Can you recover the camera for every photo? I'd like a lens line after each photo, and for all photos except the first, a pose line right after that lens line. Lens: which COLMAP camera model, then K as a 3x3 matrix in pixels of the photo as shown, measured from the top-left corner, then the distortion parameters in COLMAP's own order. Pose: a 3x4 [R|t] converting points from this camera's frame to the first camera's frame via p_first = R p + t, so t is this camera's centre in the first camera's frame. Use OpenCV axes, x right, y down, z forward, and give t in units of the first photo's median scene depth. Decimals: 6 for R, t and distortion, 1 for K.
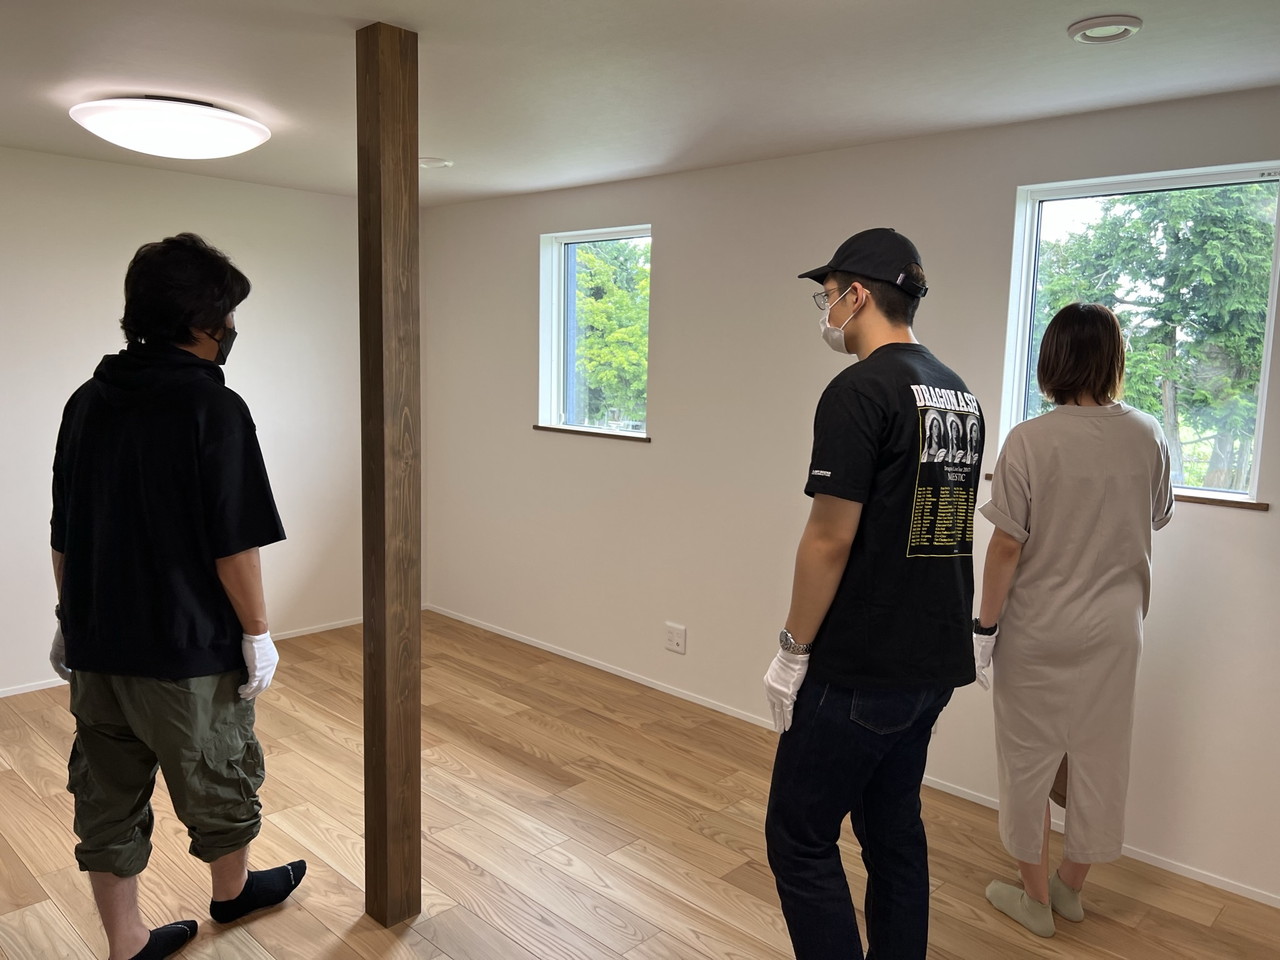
lens RADIAL K [[965.9, 0, 638.0], [0, 965.9, 475.8], [0, 0, 1]] dist [0.051306, -0.051757]
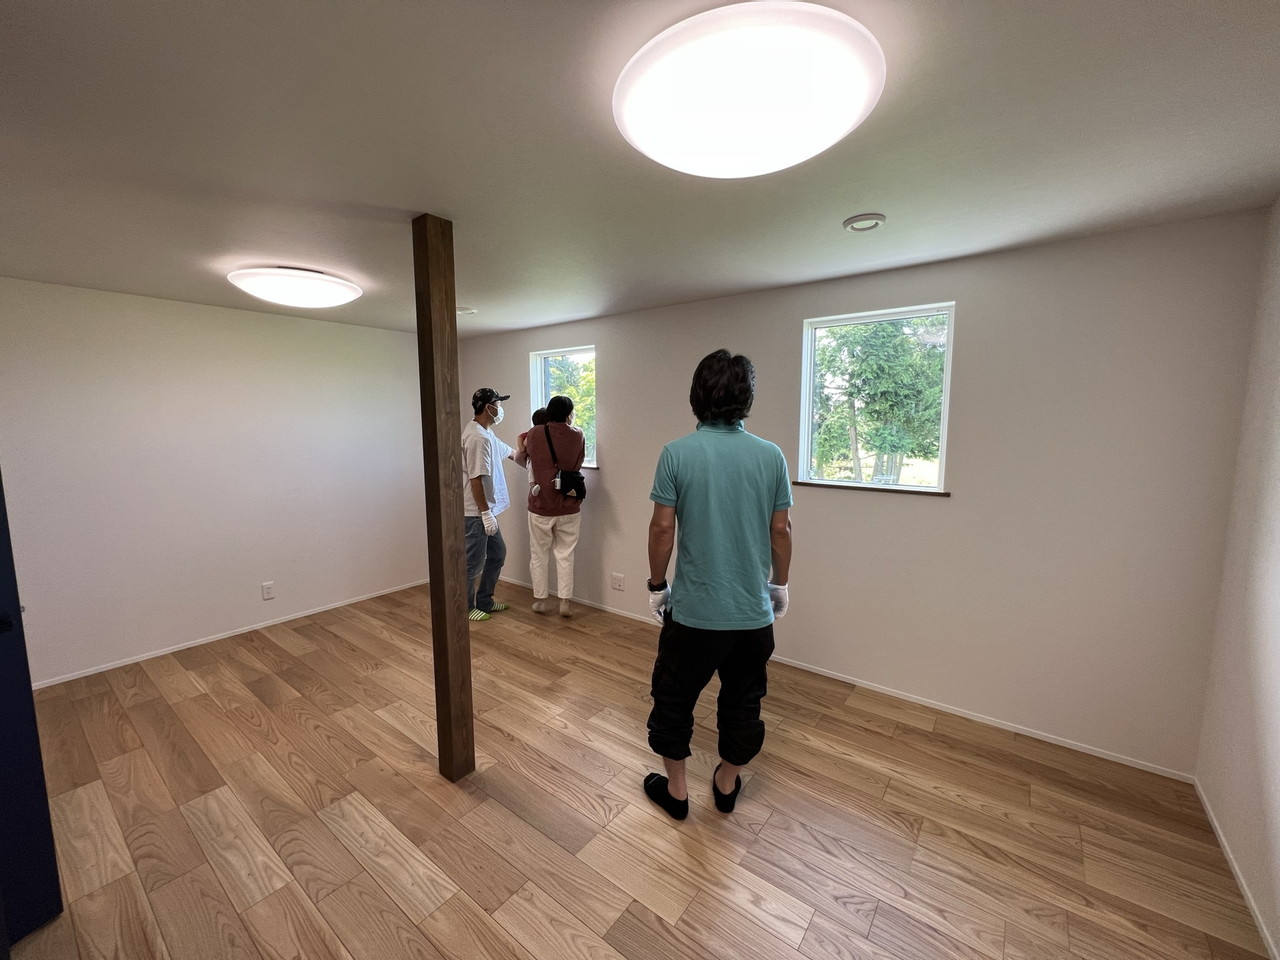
lens RADIAL K [[510.1, 0, 637.5], [0, 510.1, 478.7], [0, 0, 1]] dist [0.001370, -0.000119]
pose [[0.993399, -0.039812, 0.107580, -0.021845], [0.040946, 0.999126, -0.008348, -0.010195], [-0.107154, 0.012698, 0.994161, 0.099569]]
